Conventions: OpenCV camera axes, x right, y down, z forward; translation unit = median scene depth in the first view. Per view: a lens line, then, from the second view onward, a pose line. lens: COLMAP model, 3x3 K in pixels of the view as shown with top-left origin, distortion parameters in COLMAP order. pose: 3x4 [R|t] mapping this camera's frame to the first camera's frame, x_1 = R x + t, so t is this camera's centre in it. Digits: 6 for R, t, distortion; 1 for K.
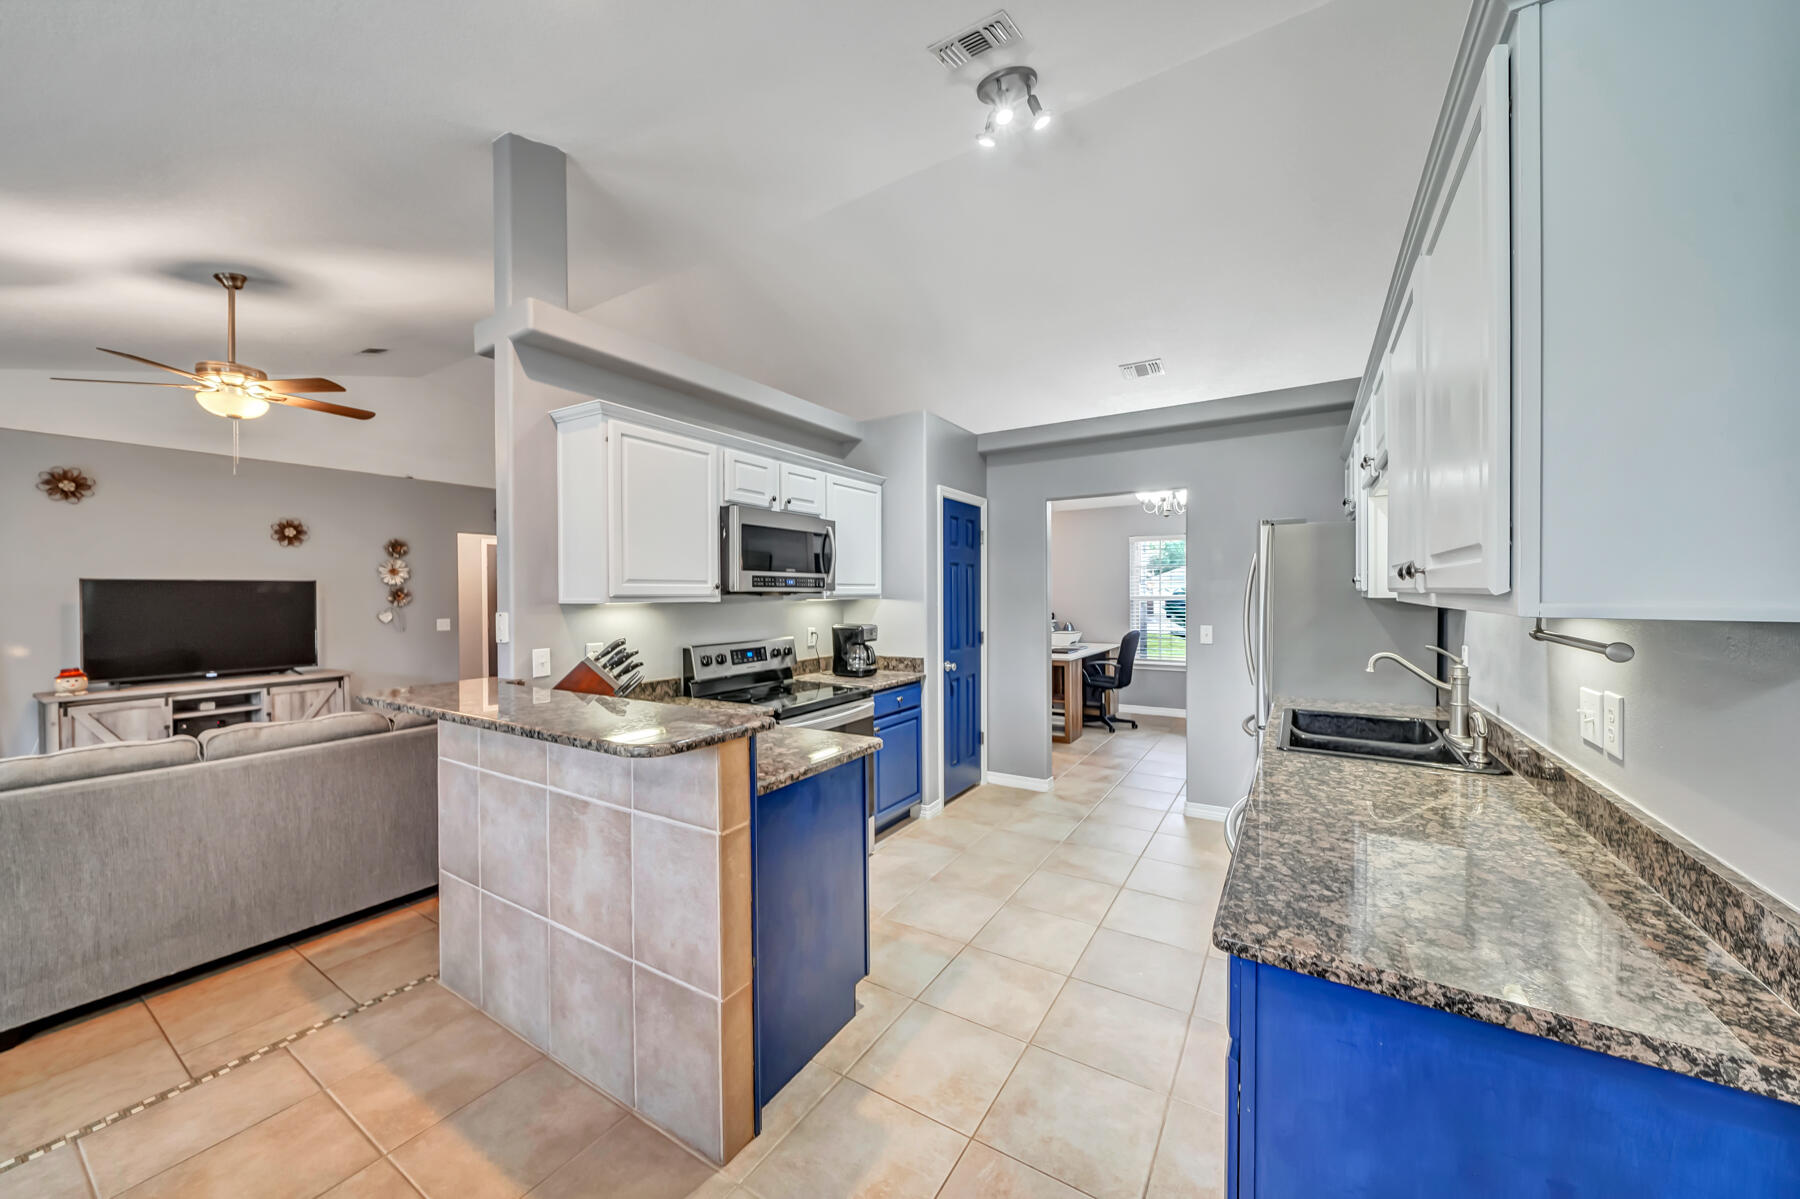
lens RADIAL K [[643.2, 0, 889.8], [0, 643.2, 596.7], [0, 0, 1]] dist [-0.001343, -0.000091]
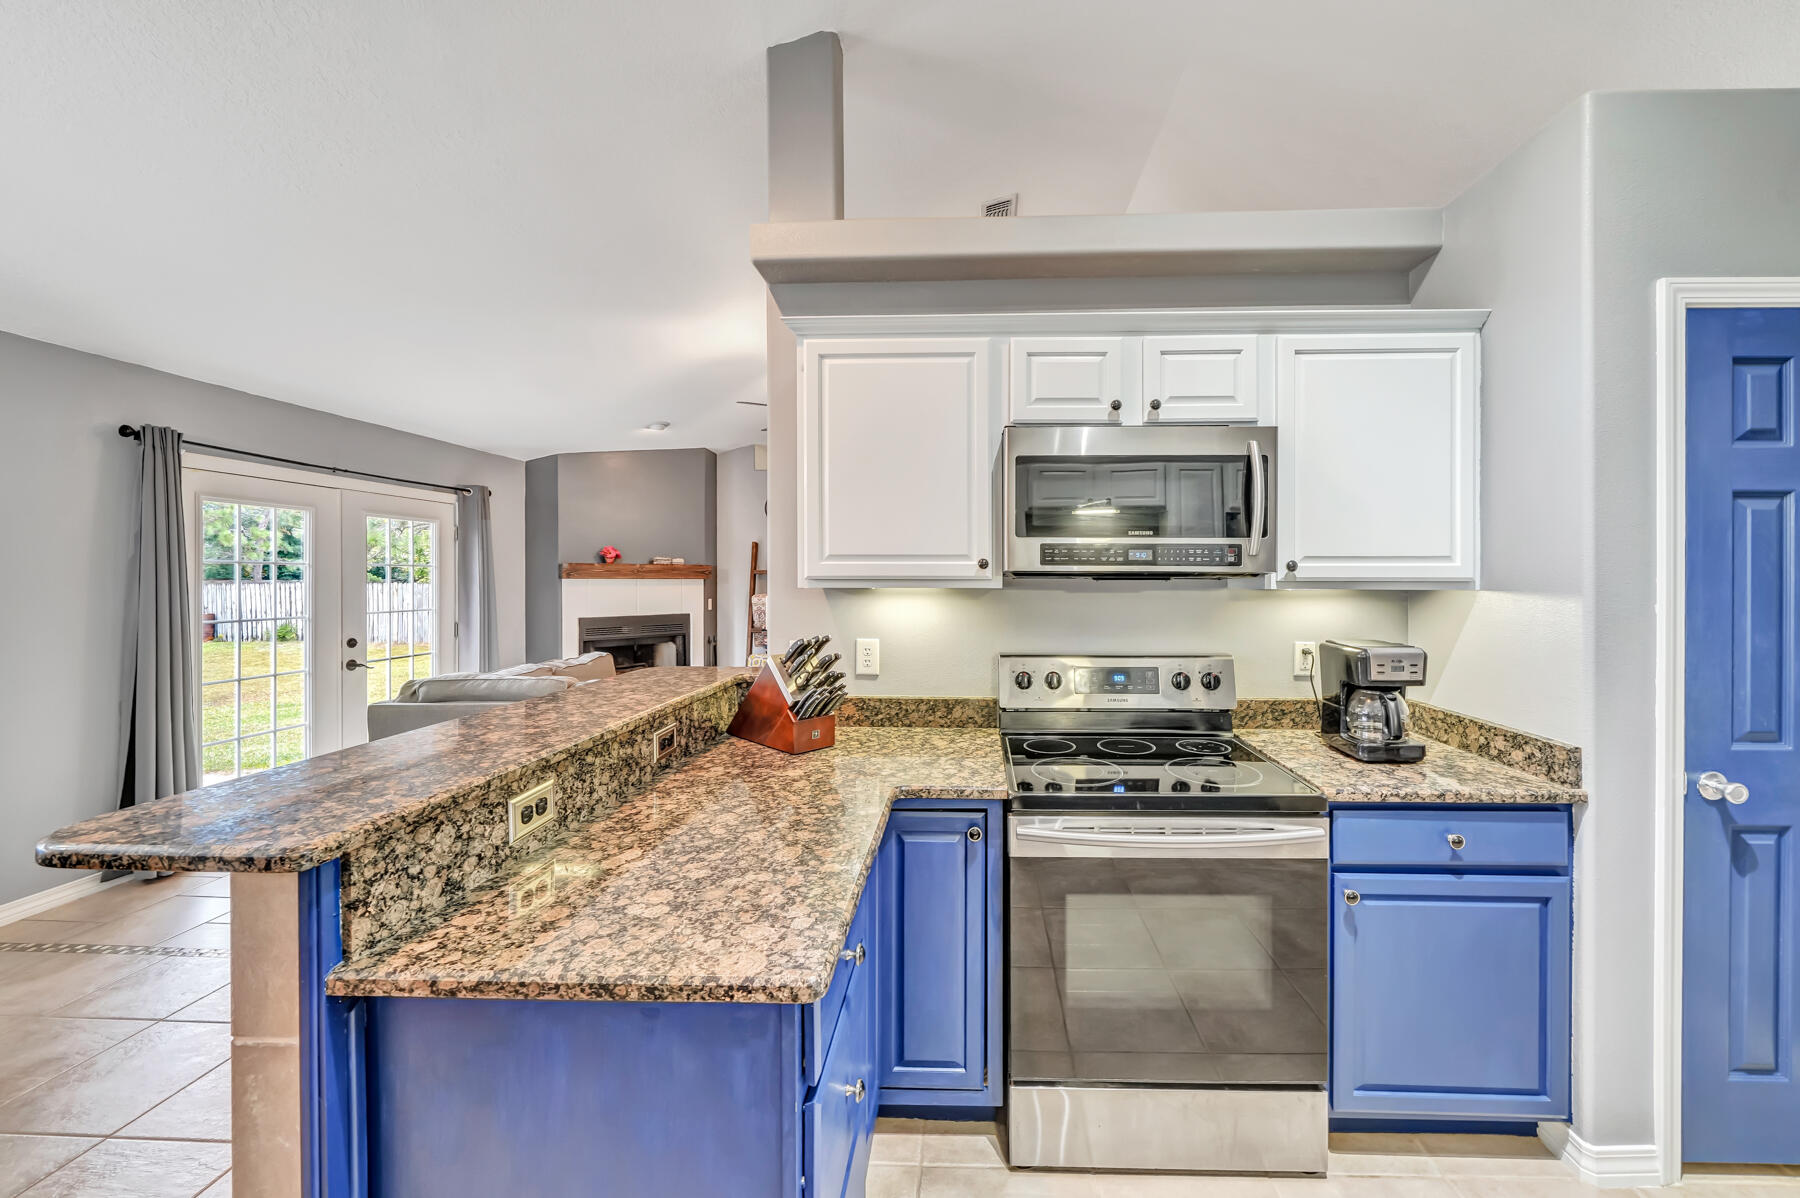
lens RADIAL K [[648.1, 0, 963.9], [0, 648.1, 576.7], [0, 0, 1]] dist [-0.002144, -0.000038]
pose [[0.513286, 0.007053, -0.858189, 0.191088], [-0.008964, 0.999956, 0.002857, -0.003841], [0.858171, 0.006226, 0.513326, 0.490223]]
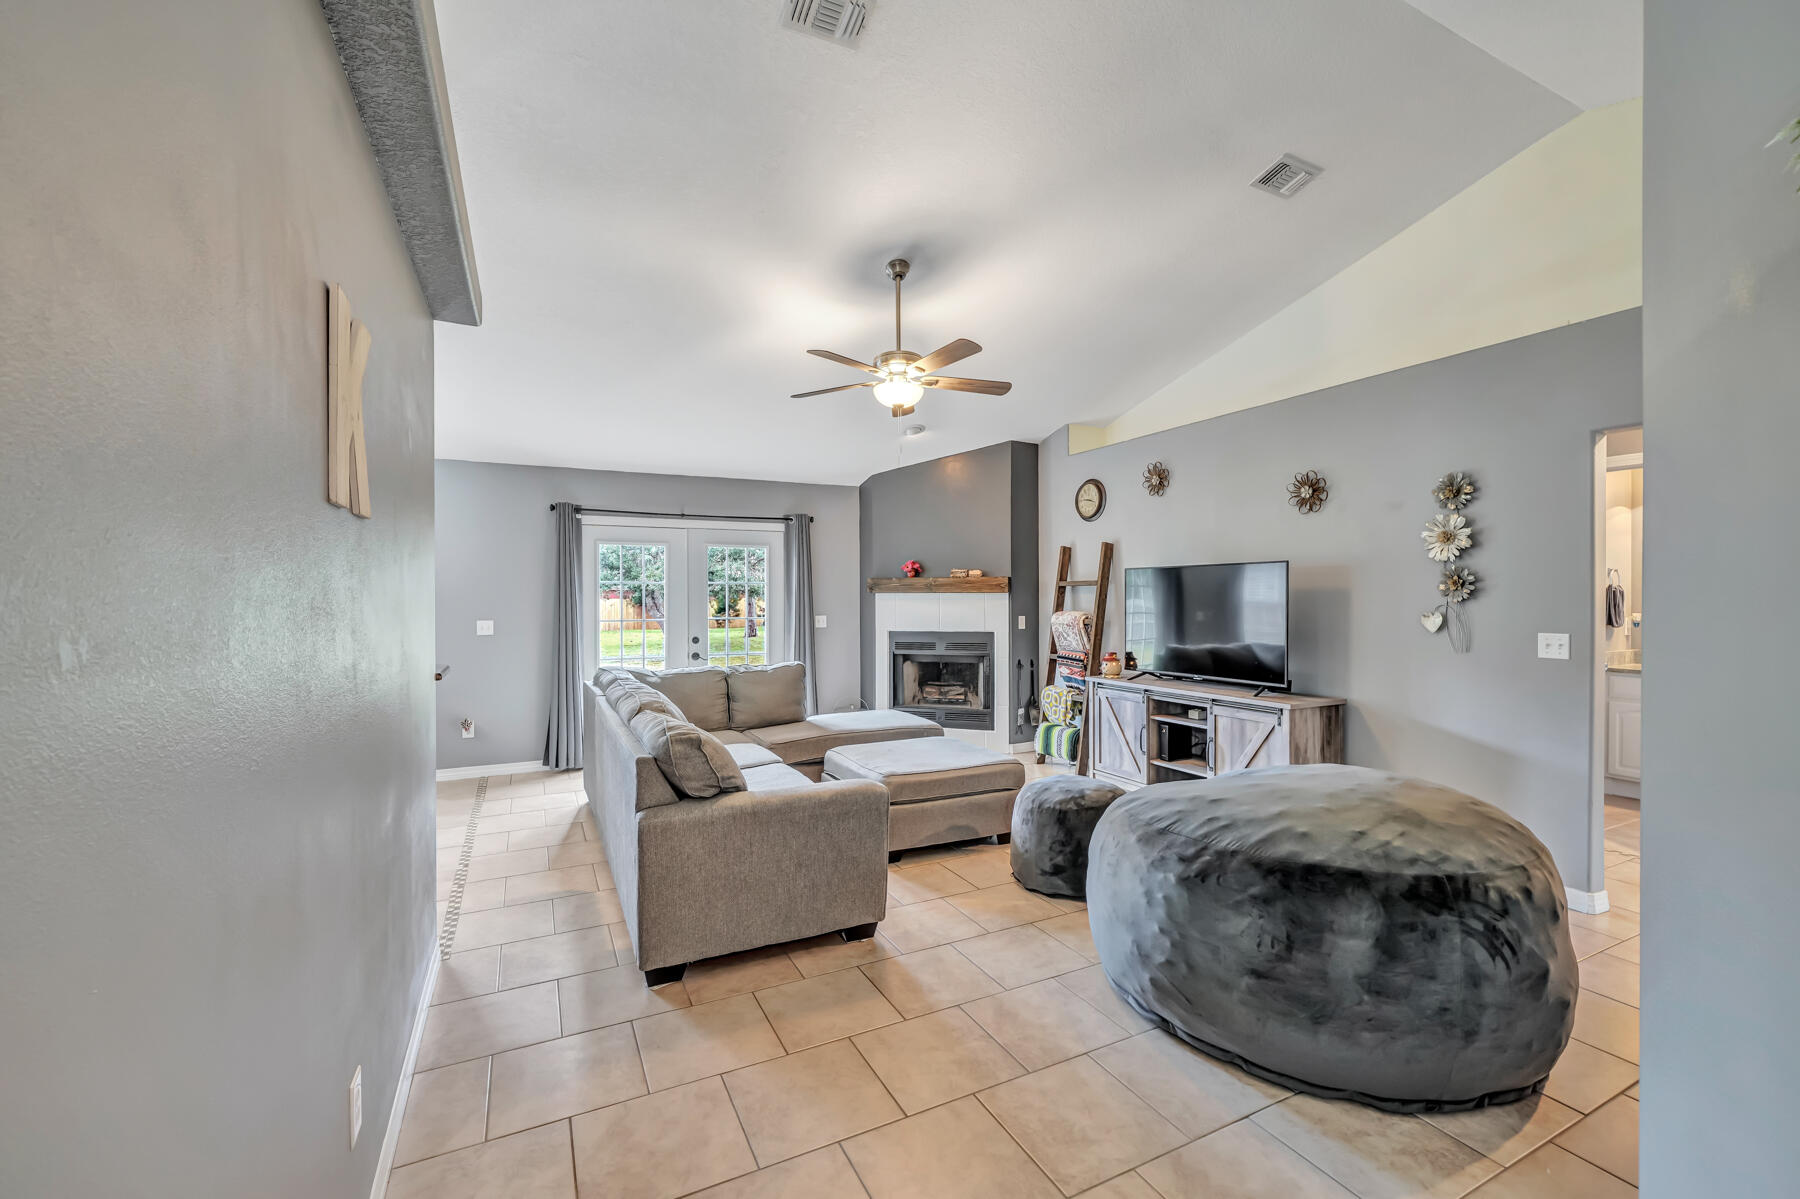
lens RADIAL K [[747.2, 0, 890.9], [0, 747.2, 598.7], [0, 0, 1]] dist [-0.000825, 0.000024]
pose [[-0.514651, 0.013165, -0.857299, -0.011578], [0.003772, 0.999907, 0.013091, 0.003030], [0.857392, 0.003503, -0.514653, 1.379045]]
